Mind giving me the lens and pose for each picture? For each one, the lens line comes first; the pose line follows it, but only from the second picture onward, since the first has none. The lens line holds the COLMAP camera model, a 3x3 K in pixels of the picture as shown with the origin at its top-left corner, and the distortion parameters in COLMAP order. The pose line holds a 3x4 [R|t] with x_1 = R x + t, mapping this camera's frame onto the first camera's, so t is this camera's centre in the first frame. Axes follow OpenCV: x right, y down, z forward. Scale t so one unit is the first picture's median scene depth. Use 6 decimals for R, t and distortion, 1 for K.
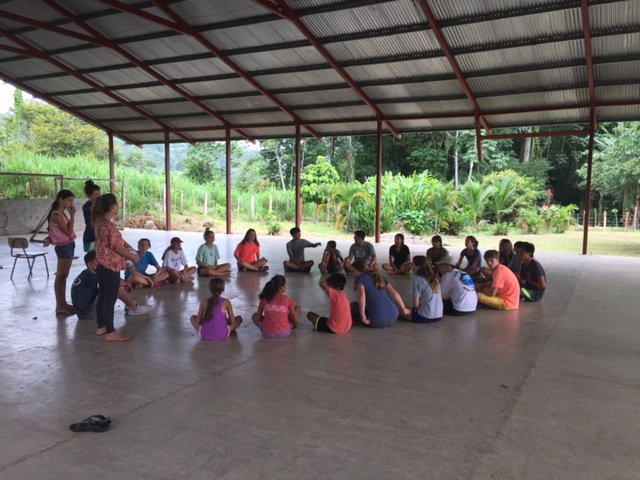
lens RADIAL K [[544.3, 0, 323.2], [0, 544.3, 240.3], [0, 0, 1]] dist [0.082820, -0.113994]
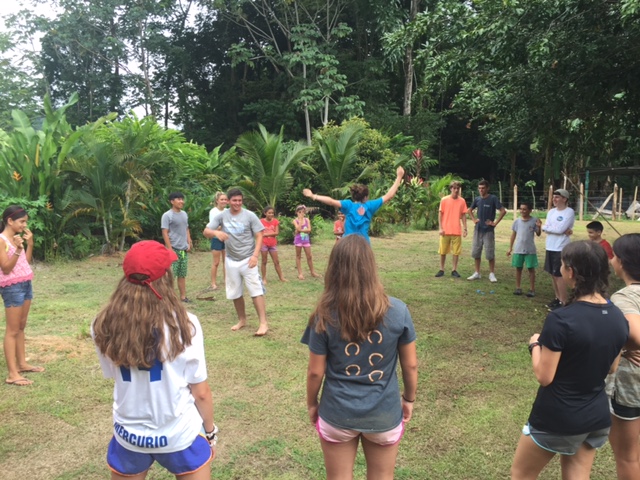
lens RADIAL K [[544.3, 0, 323.2], [0, 544.3, 240.3], [0, 0, 1]] dist [0.082820, -0.113994]
pose [[0.992734, -0.038191, 0.114108, 0.236778], [0.034274, 0.998760, 0.036095, -0.022137], [-0.115345, -0.031922, 0.992812, 0.437511]]
